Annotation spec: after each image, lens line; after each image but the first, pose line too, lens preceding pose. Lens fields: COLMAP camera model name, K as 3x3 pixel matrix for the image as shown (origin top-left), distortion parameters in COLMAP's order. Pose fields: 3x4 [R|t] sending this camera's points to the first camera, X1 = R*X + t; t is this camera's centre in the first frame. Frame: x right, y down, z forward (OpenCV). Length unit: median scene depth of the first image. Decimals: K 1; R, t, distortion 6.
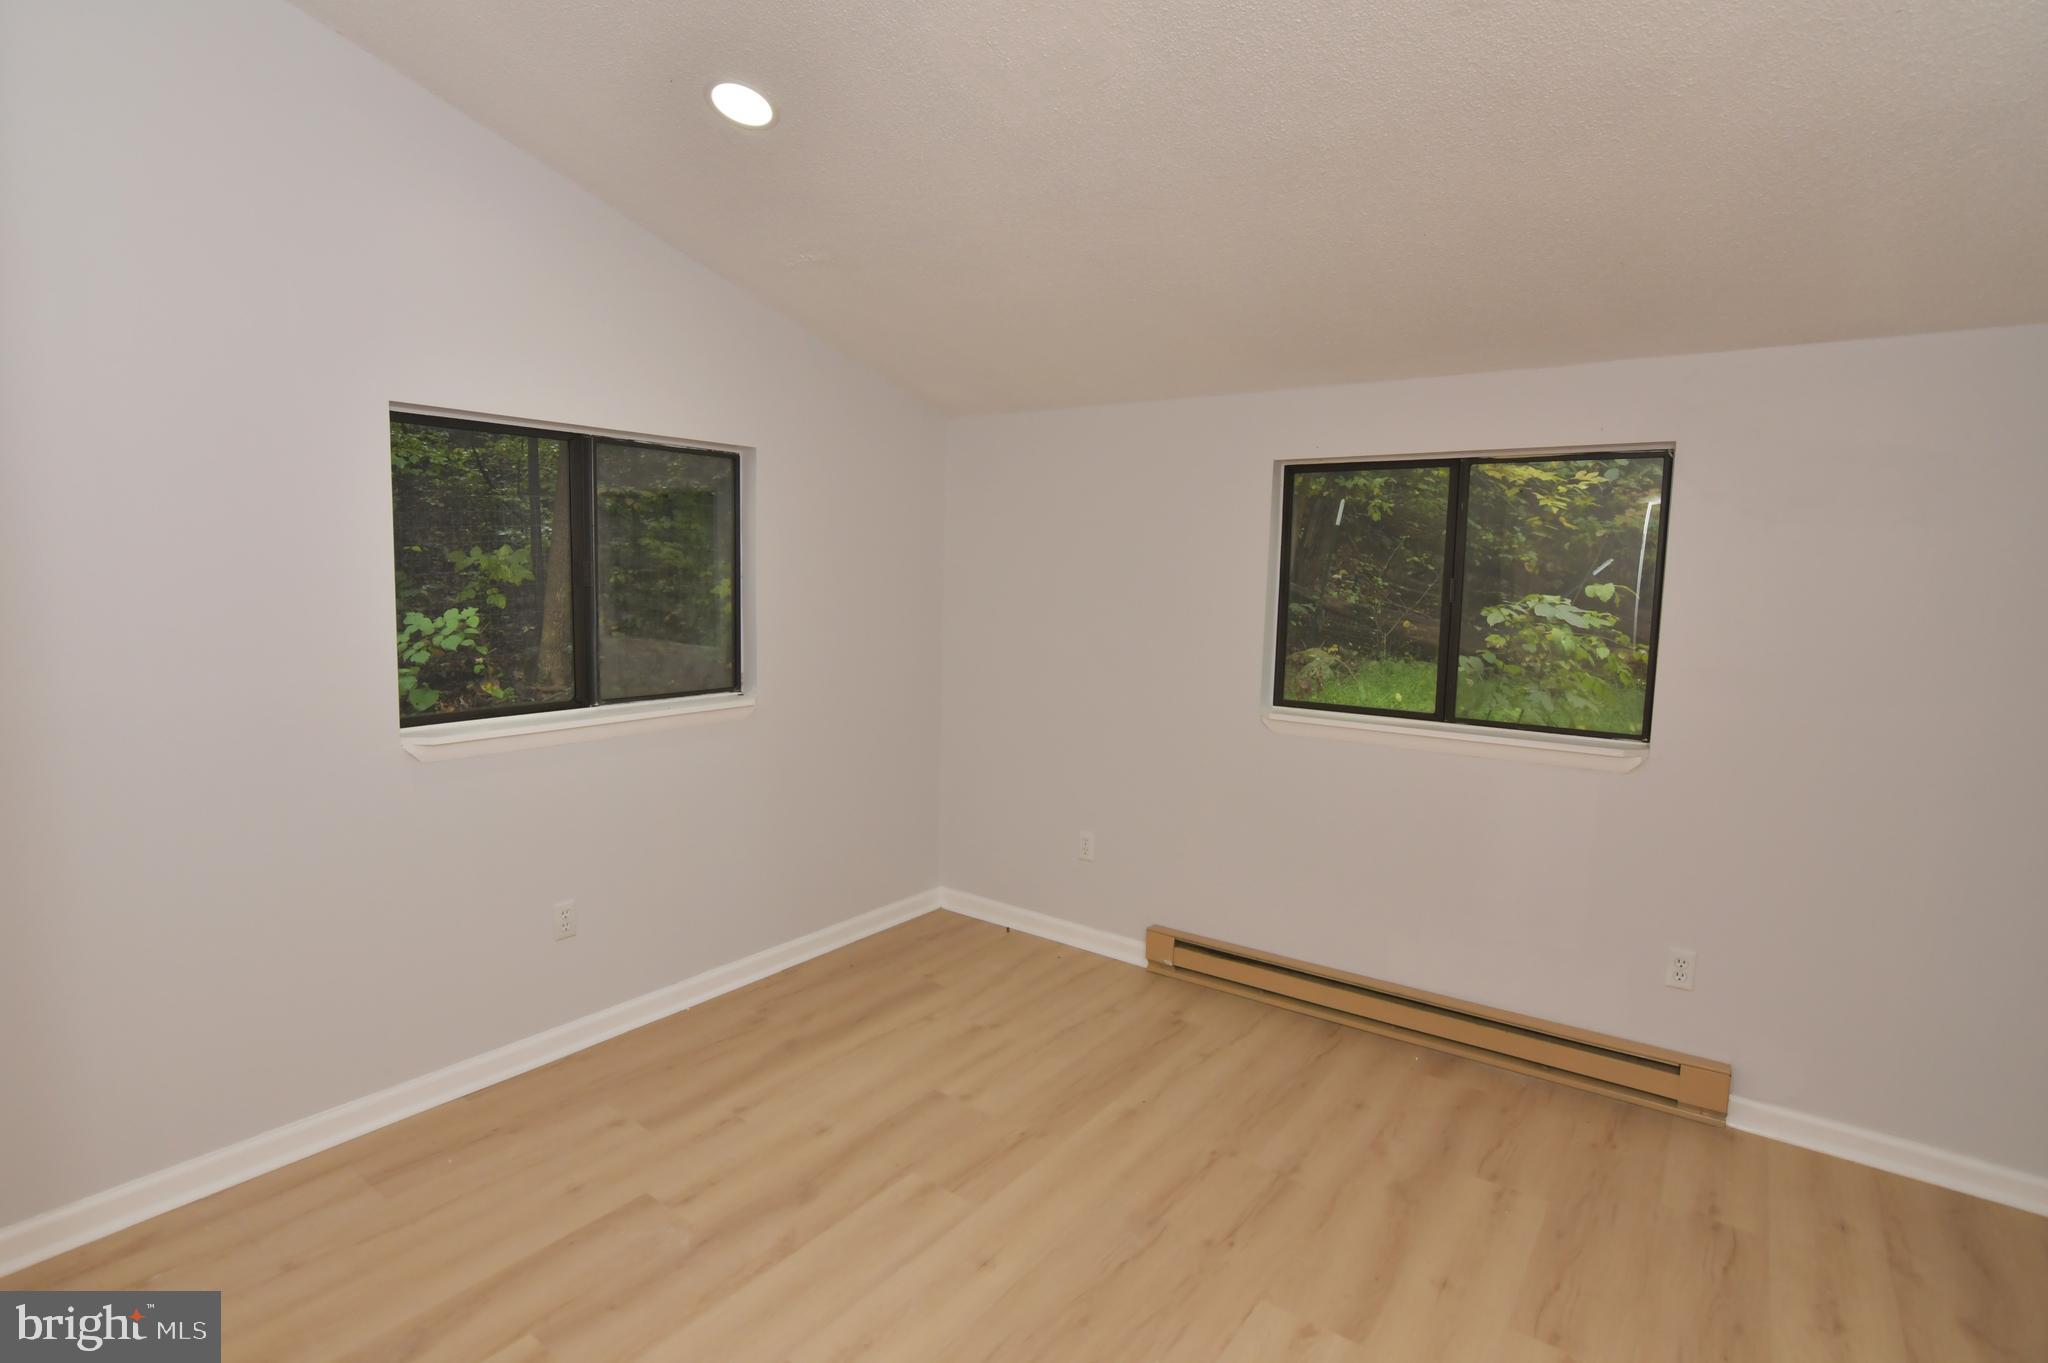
lens RADIAL K [[995.6, 0, 1005.0], [0, 995.6, 678.0], [0, 0, 1]] dist [-0.030906, 0.008520]
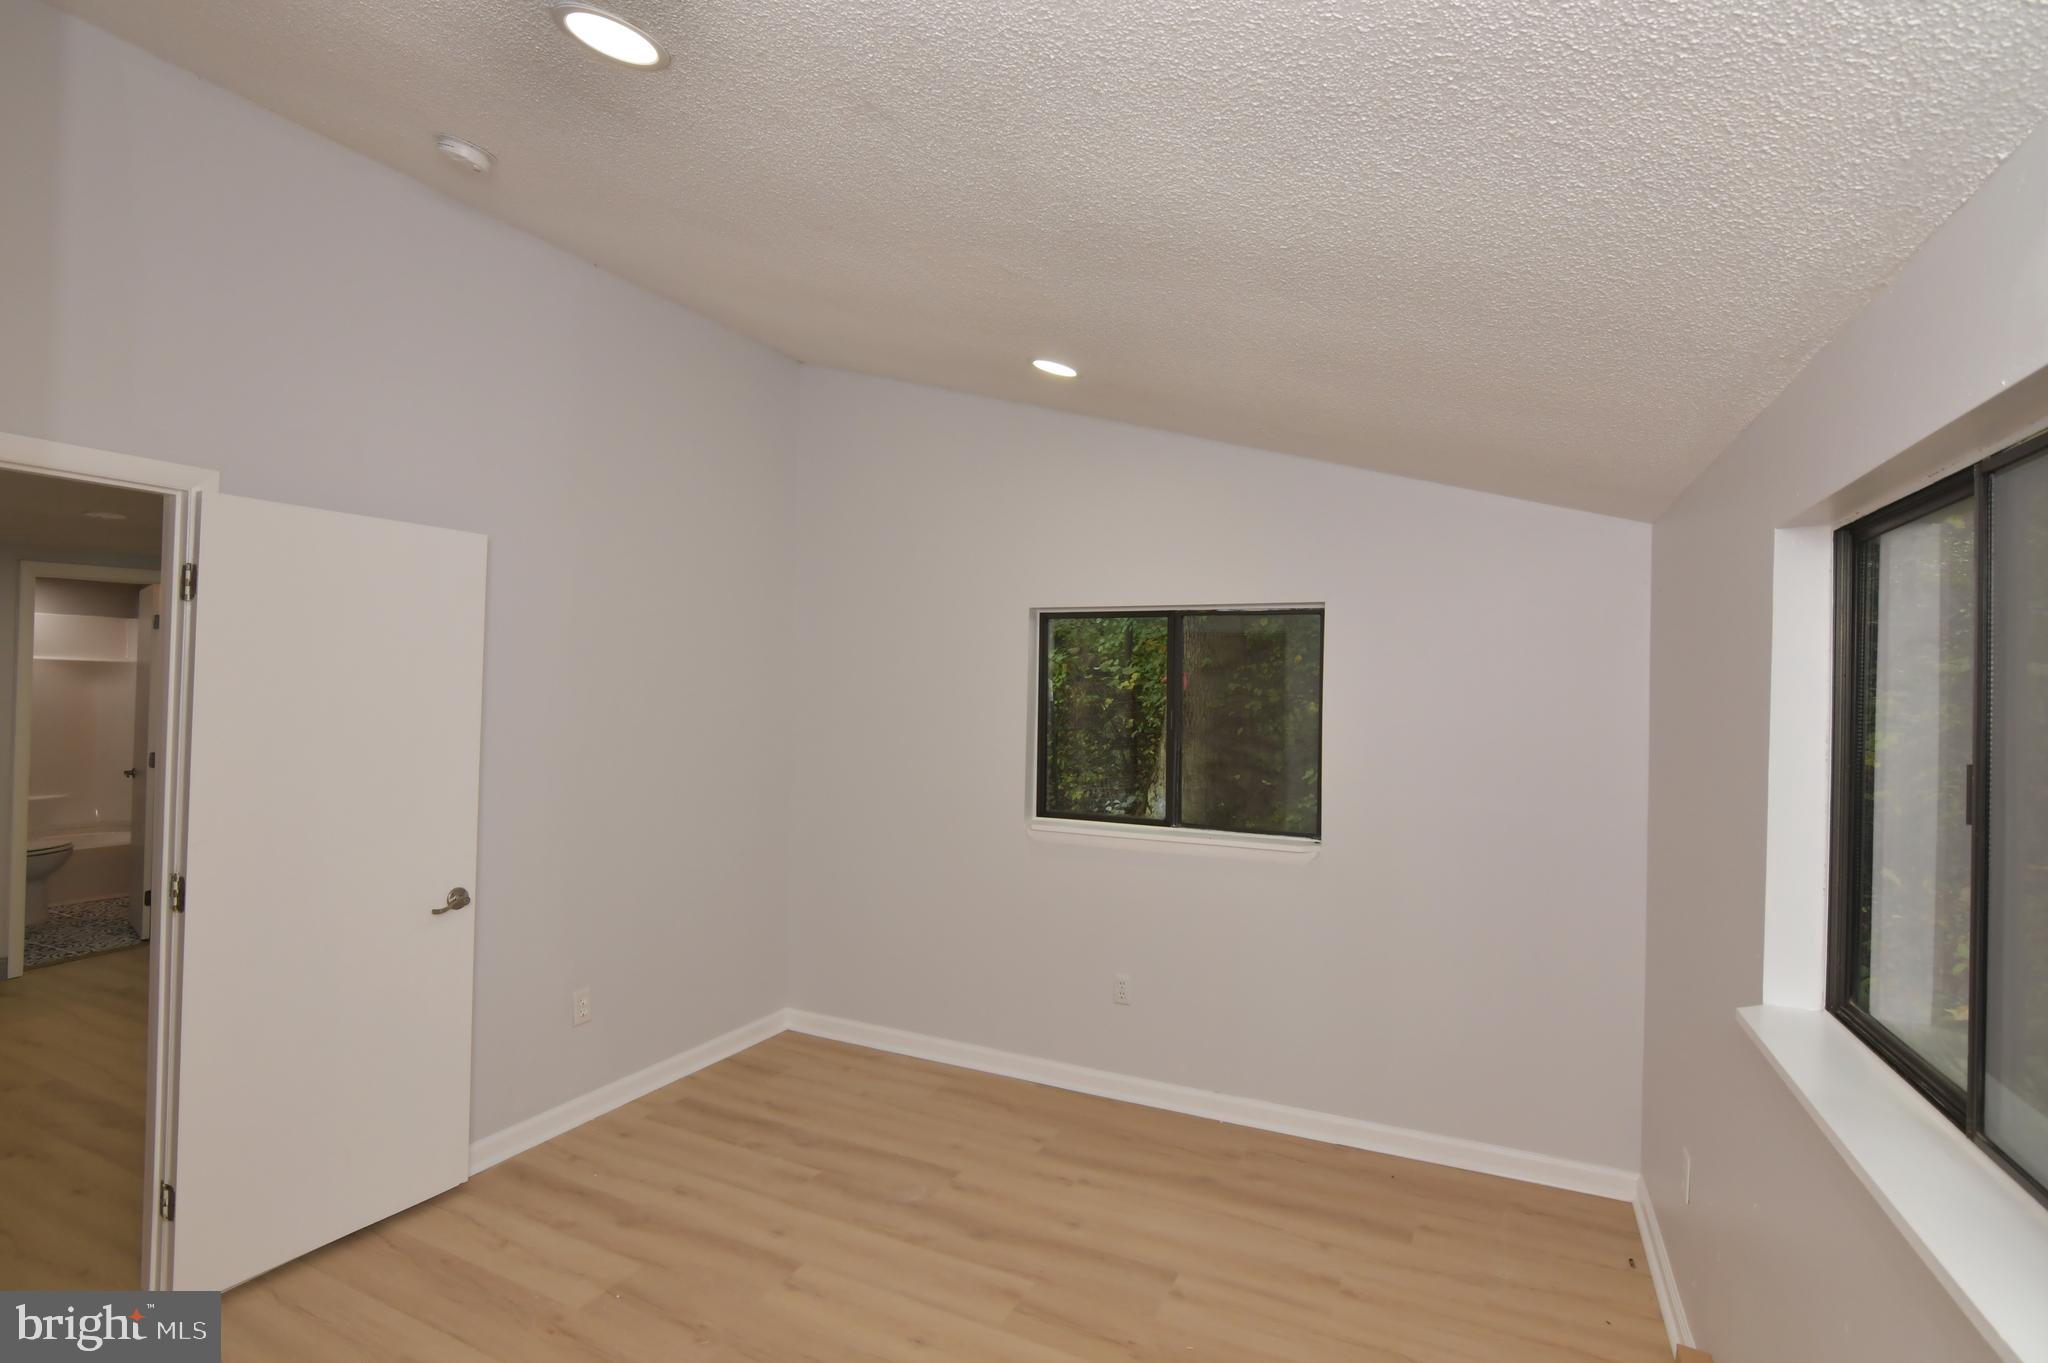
lens RADIAL K [[995.6, 0, 1030.7], [0, 995.6, 681.8], [0, 0, 1]] dist [-0.030906, 0.008520]
pose [[0.206933, -0.015055, -0.978239, 0.836887], [-0.126811, 0.991034, -0.042077, -0.085357], [0.970102, 0.132759, 0.203169, 0.606371]]
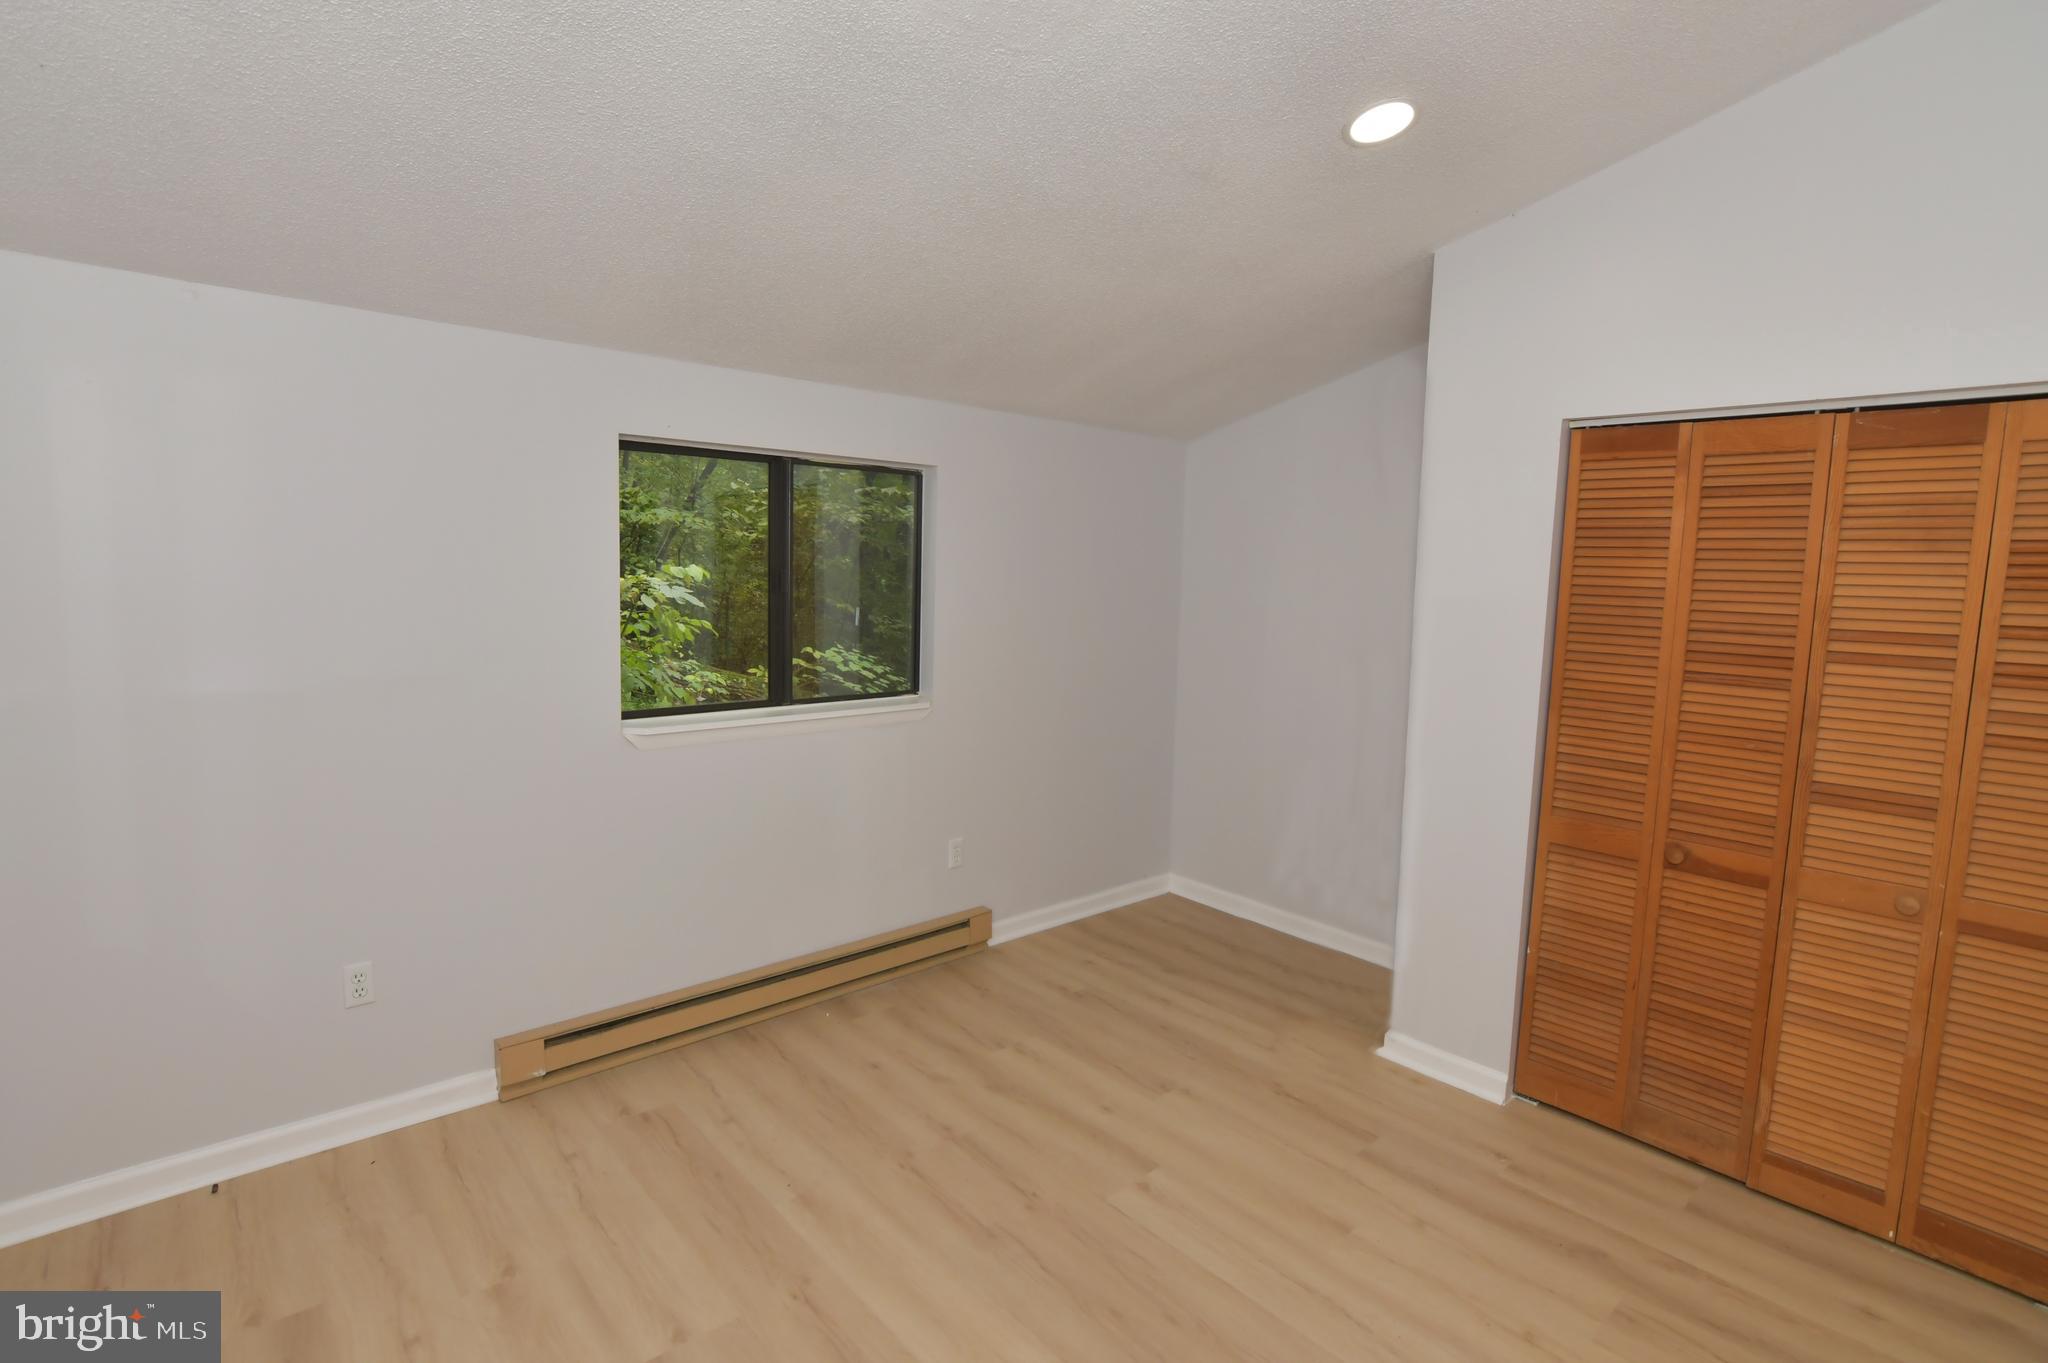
lens RADIAL K [[995.6, 0, 1028.2], [0, 995.6, 690.0], [0, 0, 1]] dist [-0.030906, 0.008520]
pose [[0.202145, -0.142628, 0.968914, -0.598716], [0.084253, 0.988203, 0.127889, -0.097315], [-0.975725, 0.055782, 0.211777, 0.585185]]
